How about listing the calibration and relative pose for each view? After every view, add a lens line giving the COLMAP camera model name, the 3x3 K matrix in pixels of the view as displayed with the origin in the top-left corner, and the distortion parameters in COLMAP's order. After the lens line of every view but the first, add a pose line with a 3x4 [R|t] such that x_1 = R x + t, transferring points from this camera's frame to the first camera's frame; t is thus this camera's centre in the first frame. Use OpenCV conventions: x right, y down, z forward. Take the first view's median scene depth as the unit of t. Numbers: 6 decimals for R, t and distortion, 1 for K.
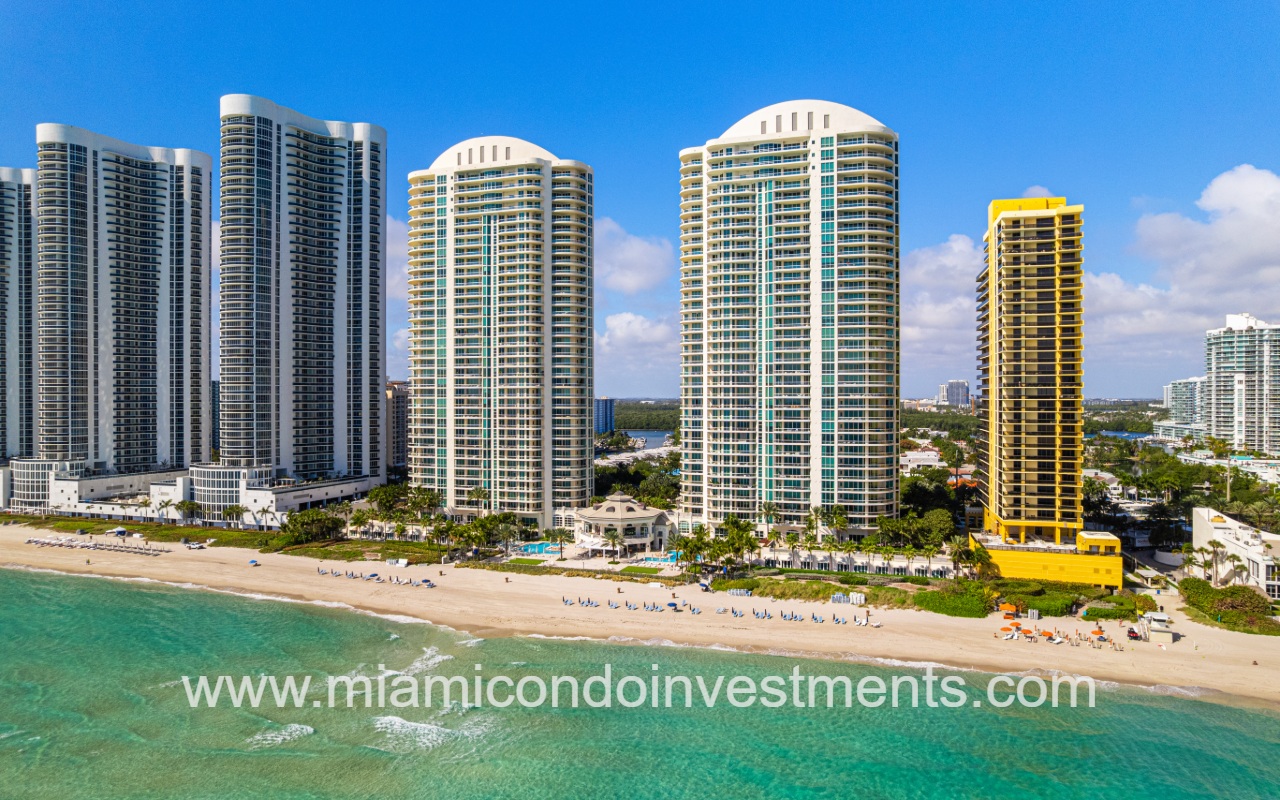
lens RADIAL K [[870.5, 0, 649.6], [0, 870.5, 400.6], [0, 0, 1]] dist [-0.082142, 0.076643]
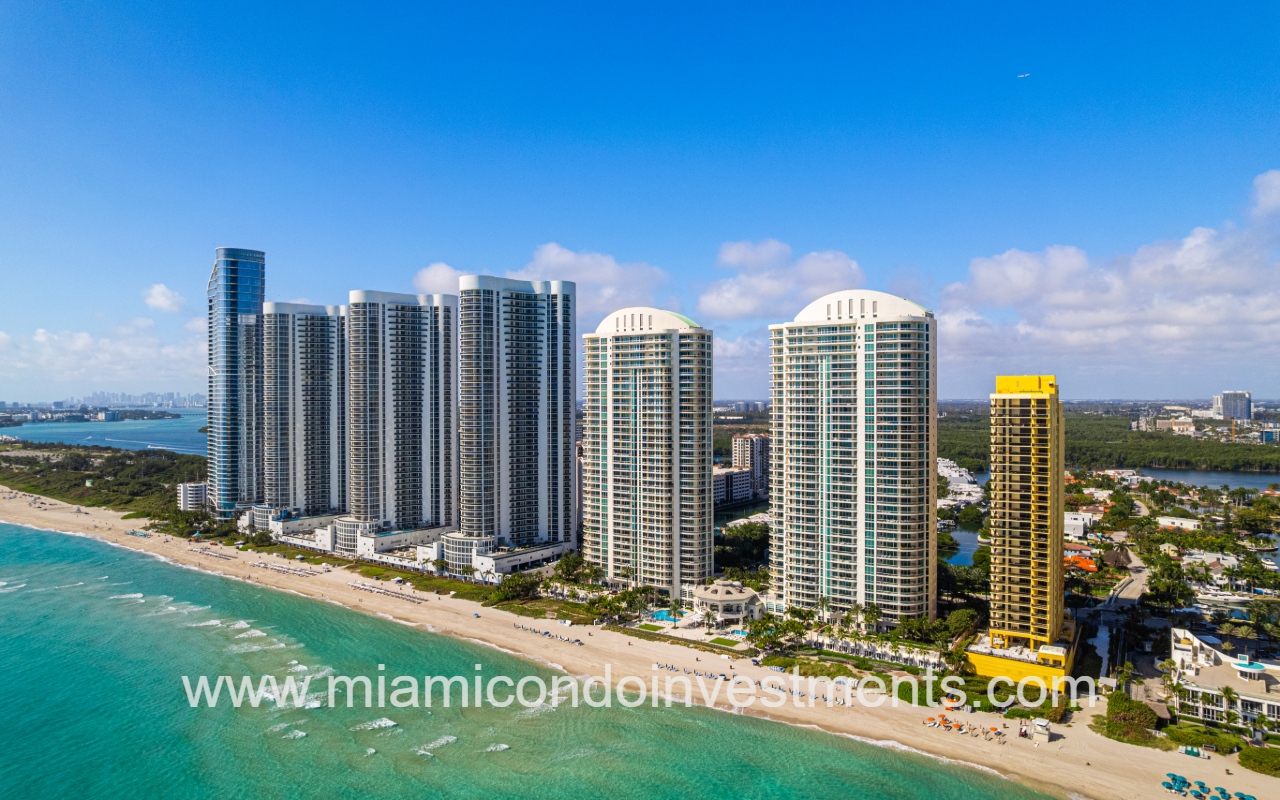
lens RADIAL K [[868.2, 0, 603.9], [0, 868.2, 401.5], [0, 0, 1]] dist [-0.059219, 0.003563]
pose [[0.947331, -0.001794, -0.320251, 0.210311], [0.001215, 0.999997, -0.002008, -0.160042], [0.320254, 0.001514, 0.947331, -0.327931]]
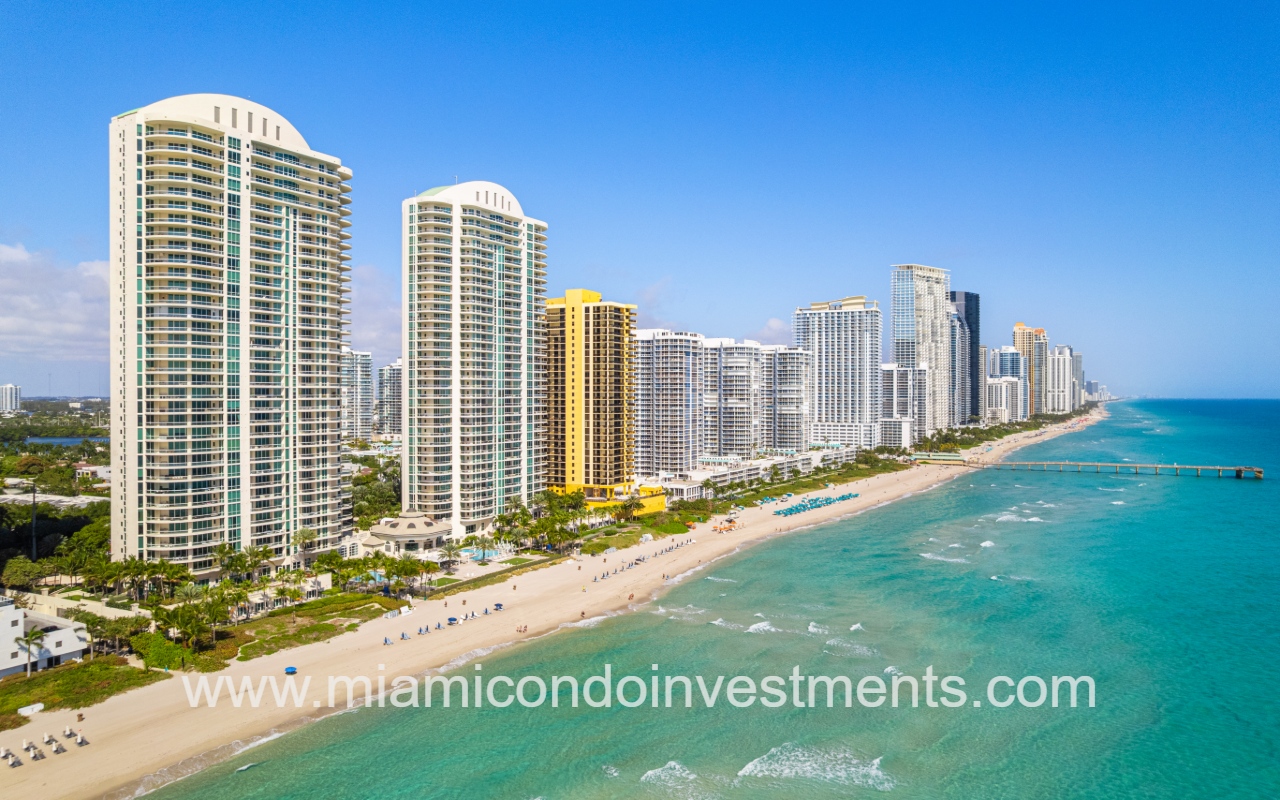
lens RADIAL K [[870.5, 0, 649.6], [0, 870.5, 400.6], [0, 0, 1]] dist [-0.082142, 0.076643]
pose [[0.136284, -0.006704, 0.990647, -0.973184], [0.006121, 0.999964, 0.005925, -0.028208], [-0.990651, 0.005256, 0.136320, 0.540158]]
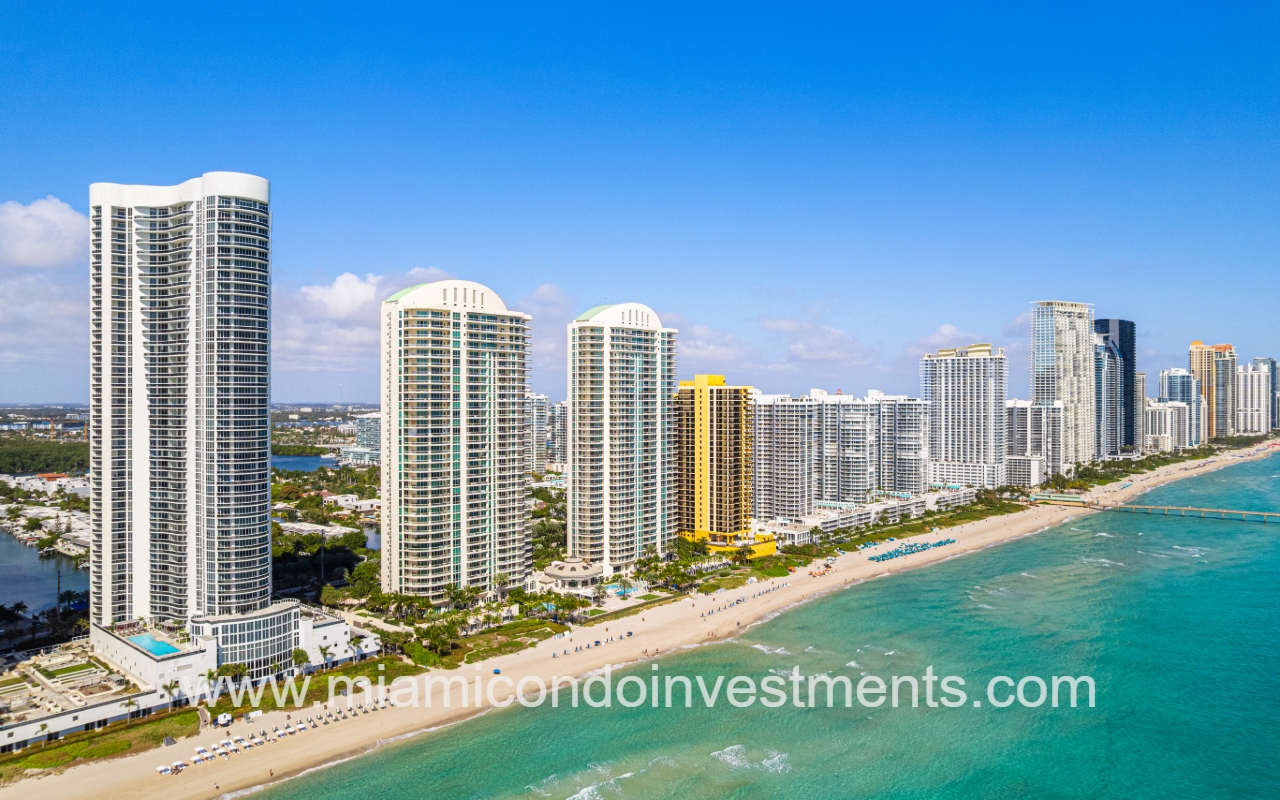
lens RADIAL K [[877.0, 0, 627.6], [0, 877.0, 393.6], [0, 0, 1]] dist [-0.077323, 0.072709]
pose [[0.346726, 0.003785, 0.937959, -1.293532], [0.006858, 0.999955, -0.006571, -0.146133], [-0.937941, 0.008711, 0.346685, 0.386224]]
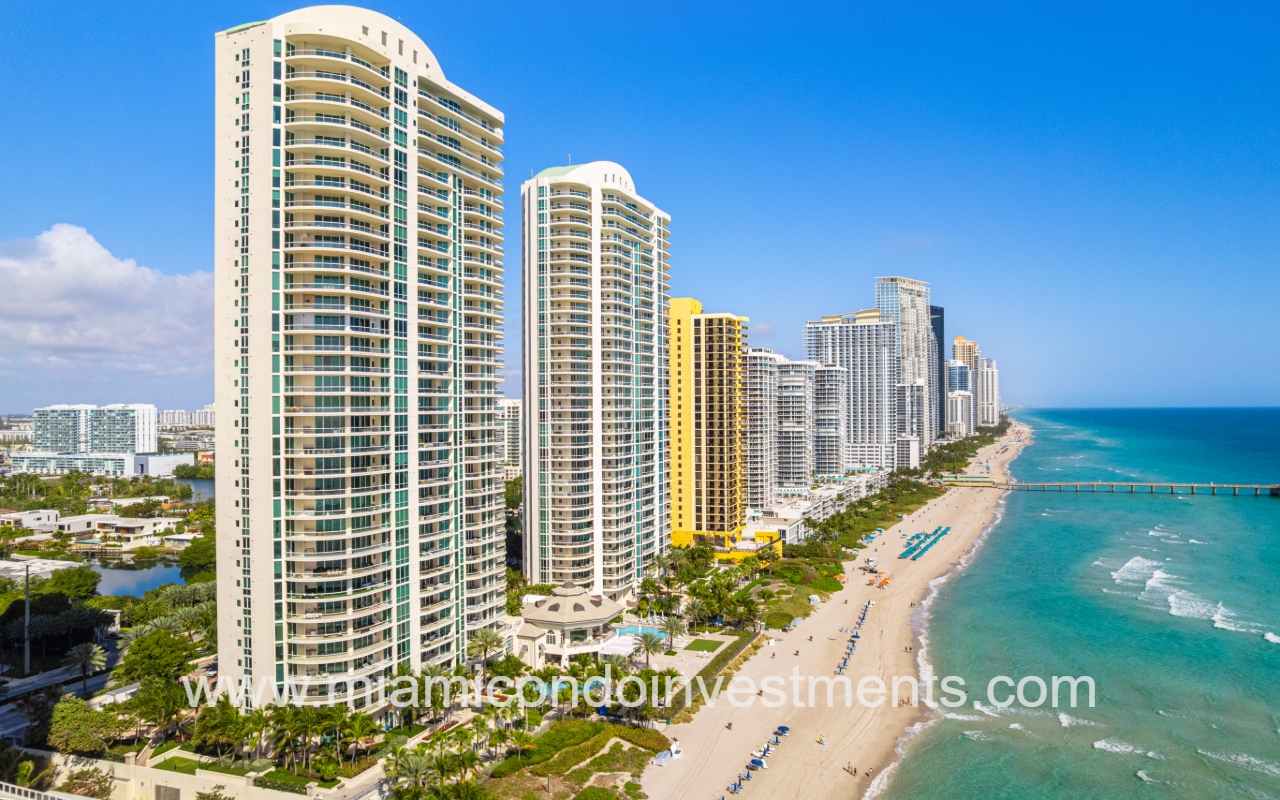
lens RADIAL K [[870.5, 0, 649.6], [0, 870.5, 400.6], [0, 0, 1]] dist [-0.082142, 0.076643]
pose [[0.012461, 0.007258, 0.999896, -0.784033], [0.014387, 0.999869, -0.007437, -0.052313], [-0.999819, 0.014478, 0.012355, 0.863108]]
